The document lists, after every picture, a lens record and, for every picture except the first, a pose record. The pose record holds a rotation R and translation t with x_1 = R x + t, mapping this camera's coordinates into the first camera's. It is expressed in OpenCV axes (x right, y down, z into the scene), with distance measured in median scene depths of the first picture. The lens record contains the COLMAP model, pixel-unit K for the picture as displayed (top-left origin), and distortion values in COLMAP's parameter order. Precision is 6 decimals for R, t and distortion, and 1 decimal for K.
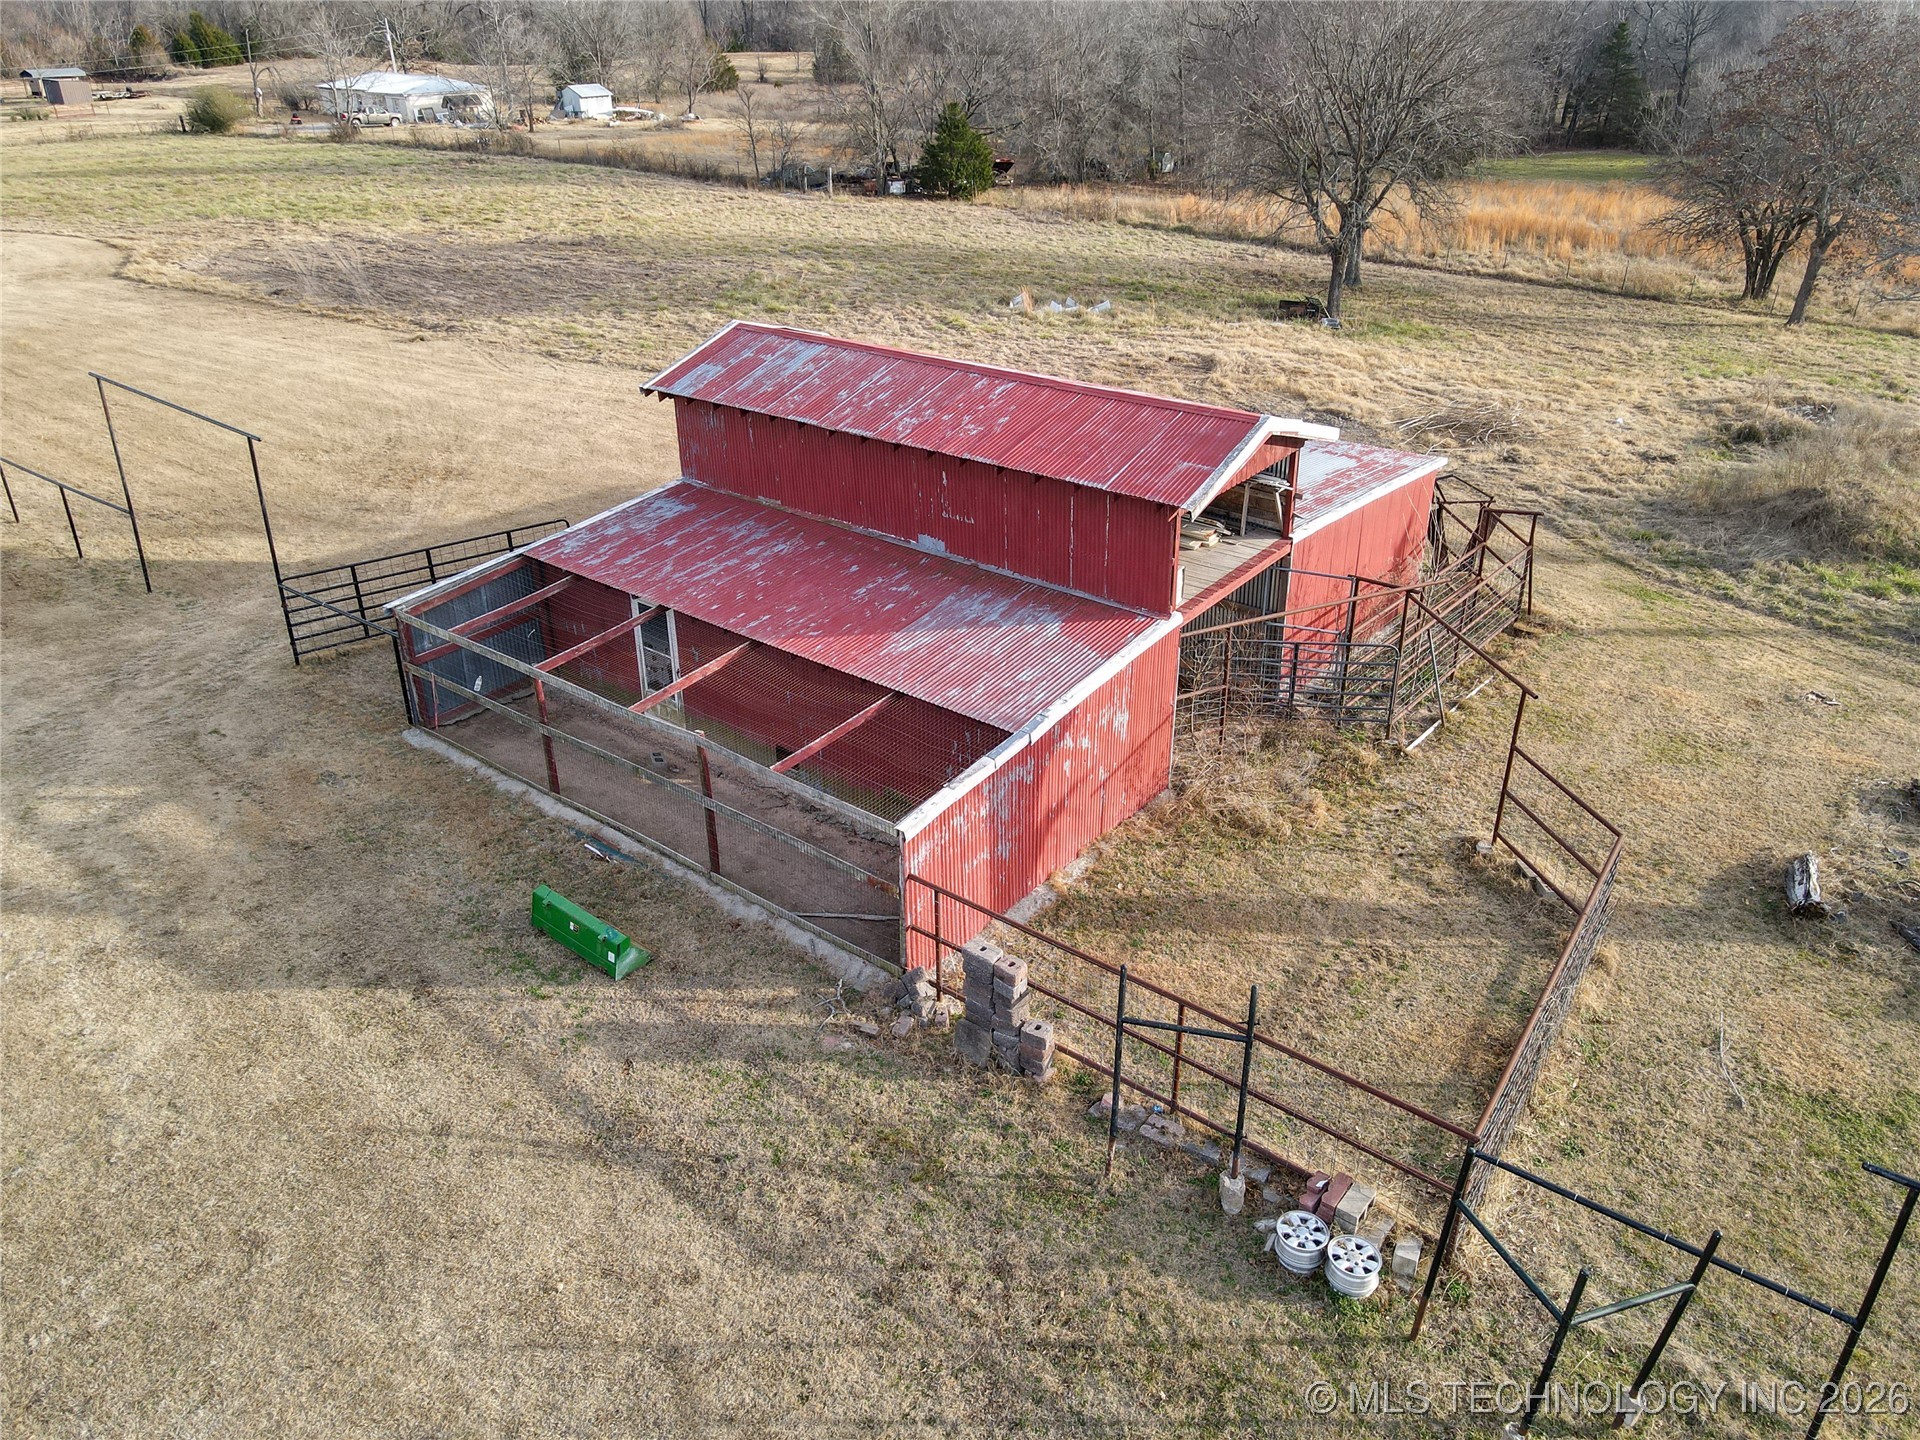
lens RADIAL K [[1409.2, 0, 966.8], [0, 1409.2, 705.5], [0, 0, 1]] dist [0.011180, 0.010405]
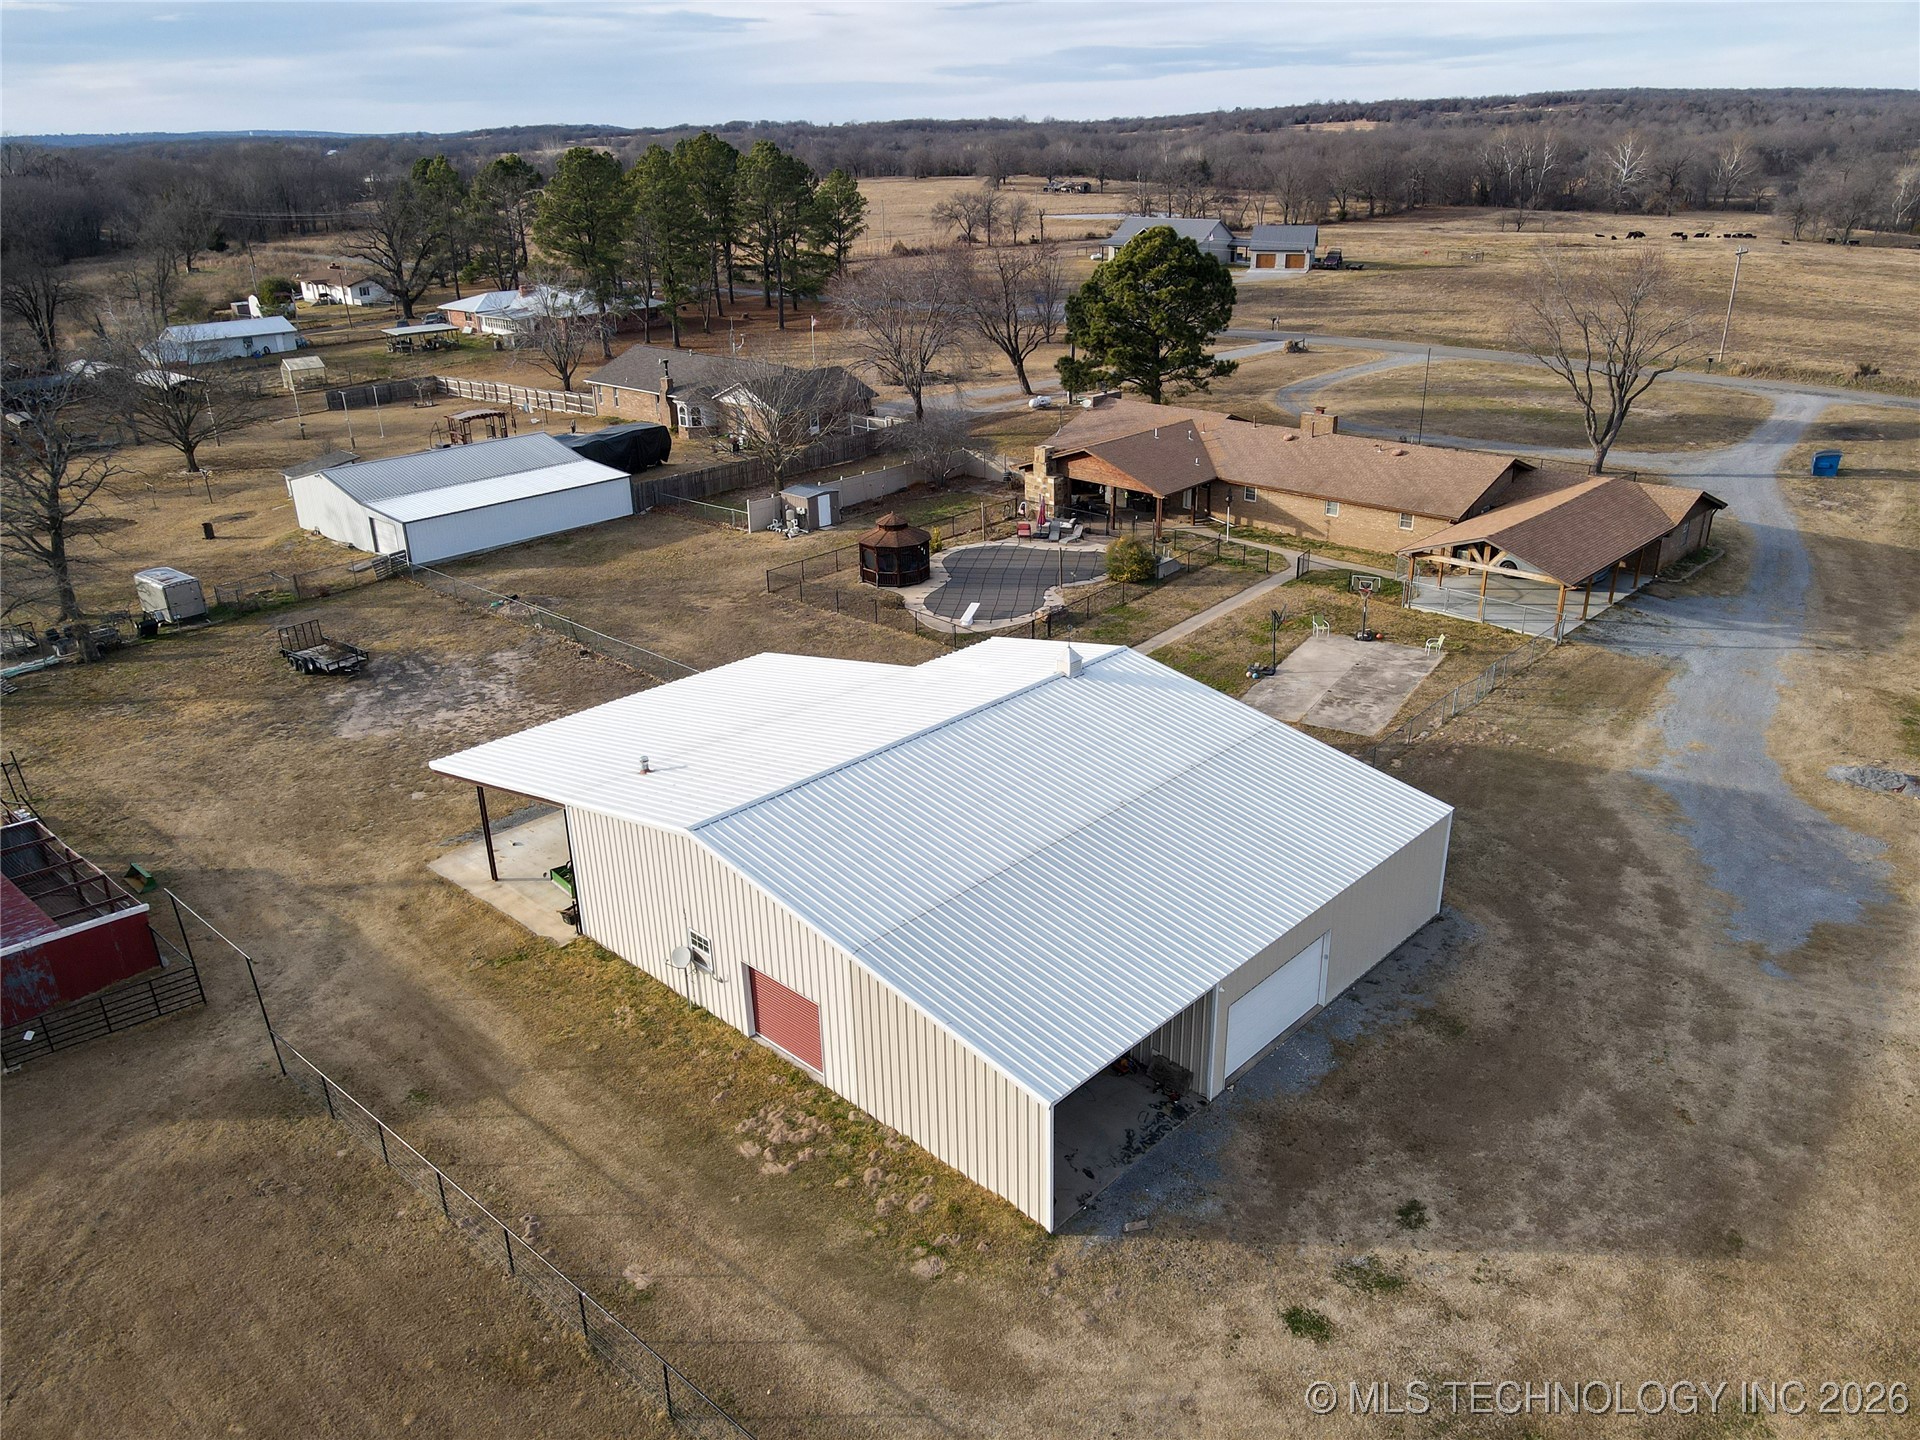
lens RADIAL K [[1409.2, 0, 966.8], [0, 1409.2, 705.5], [0, 0, 1]] dist [0.011180, 0.010405]
pose [[-0.997723, 0.002439, 0.067406, -1.658445], [0.052975, 0.646911, 0.760723, -1.693165], [-0.041750, 0.762562, -0.645567, 1.936970]]
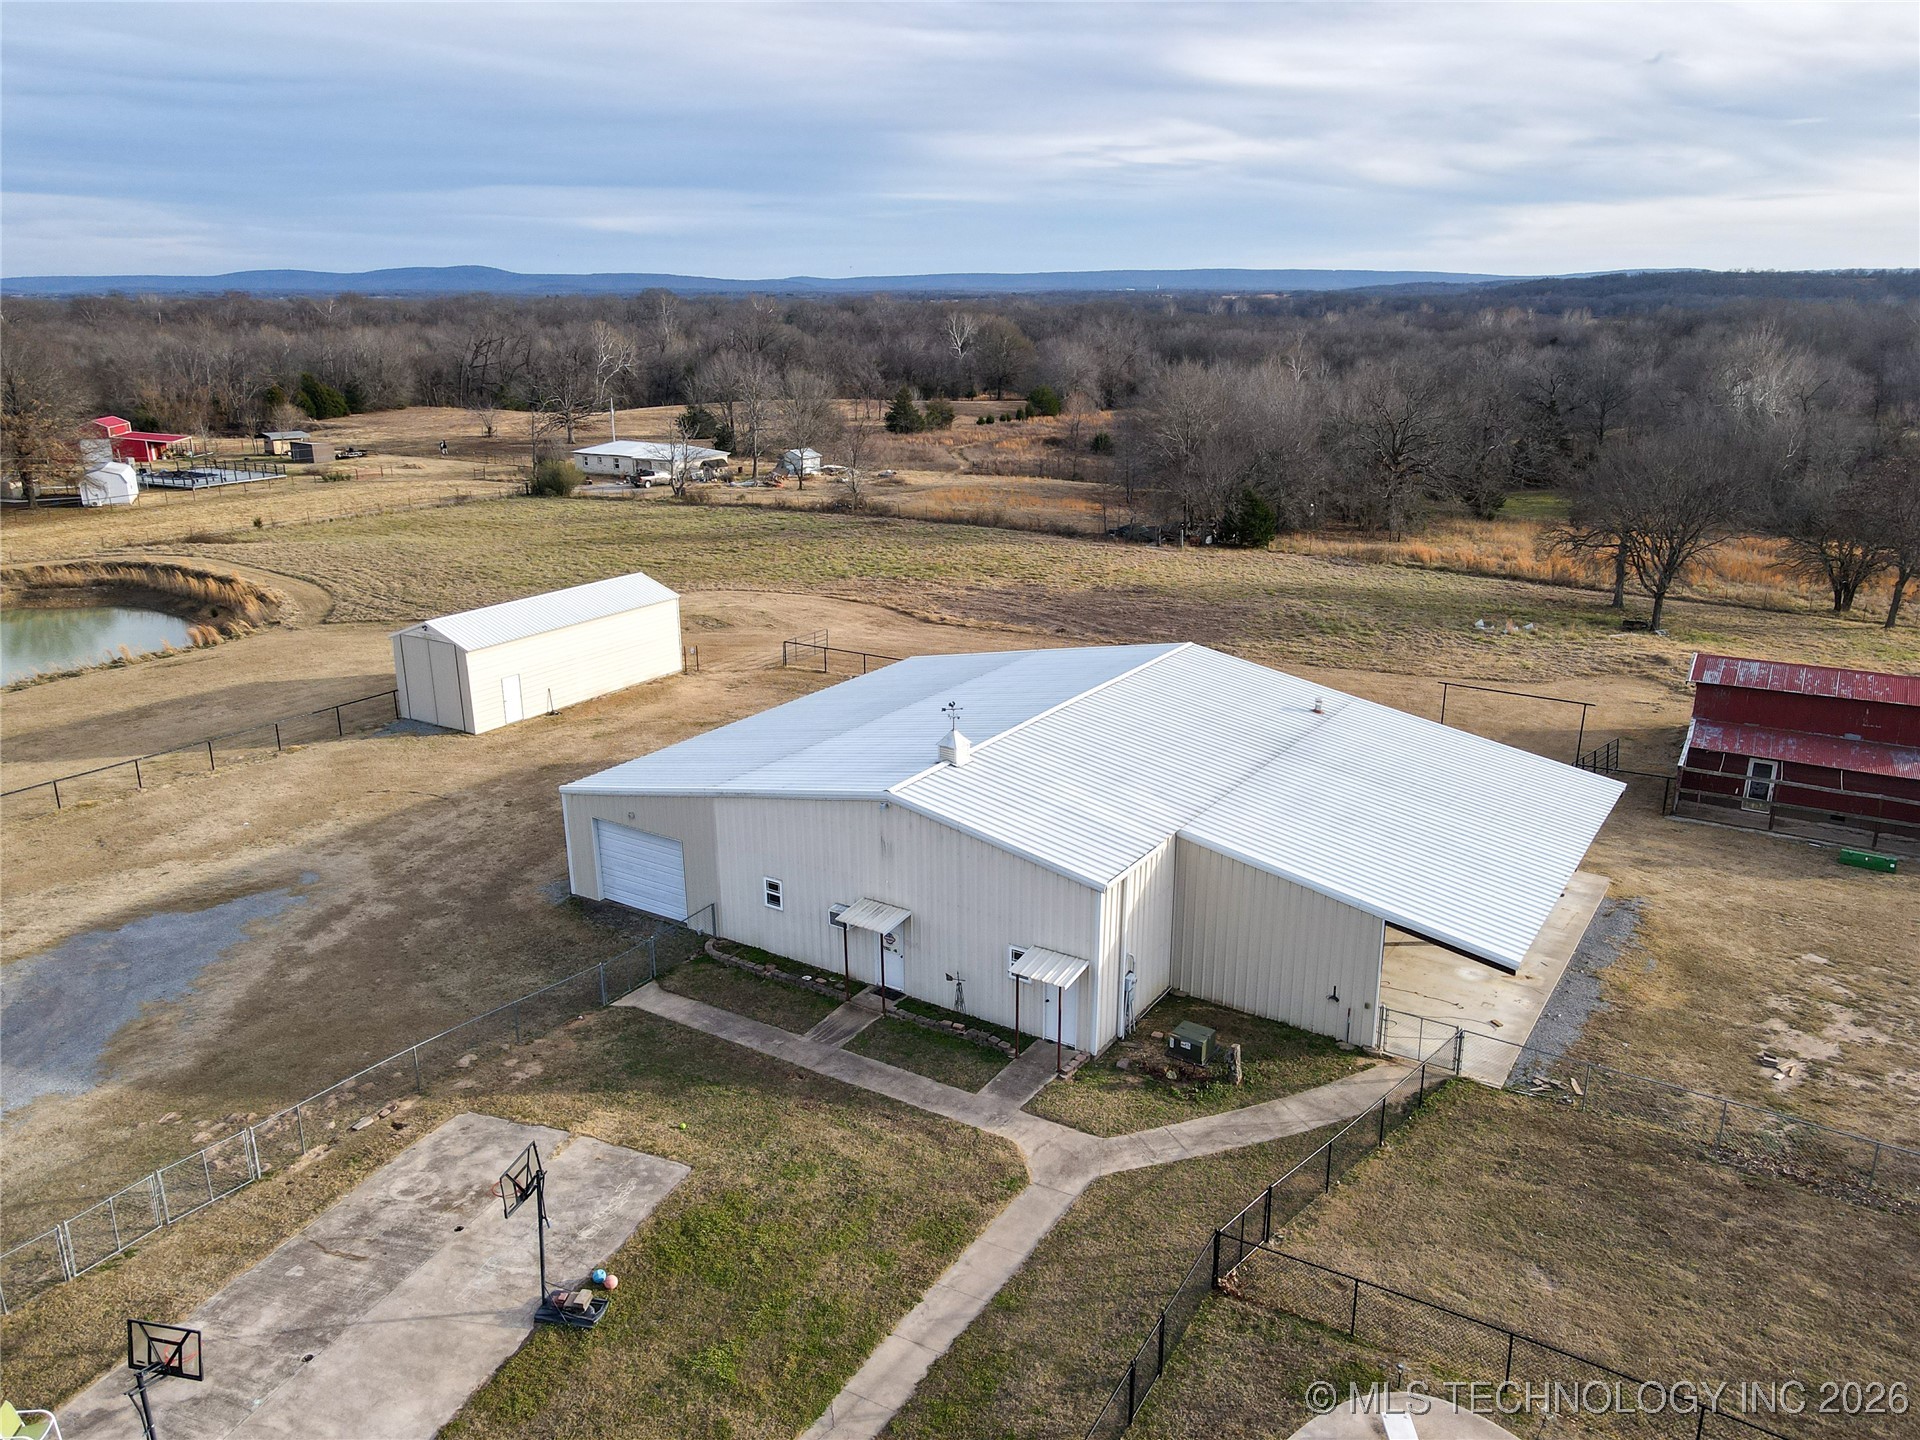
lens RADIAL K [[1406.8, 0, 966.1], [0, 1406.8, 717.9], [0, 0, 1]] dist [-0.010842, 0.045396]
pose [[0.992504, -0.029544, 0.118589, -1.861744], [0.051330, 0.981377, -0.185105, 0.236338], [-0.110912, 0.189804, 0.975537, -1.291582]]
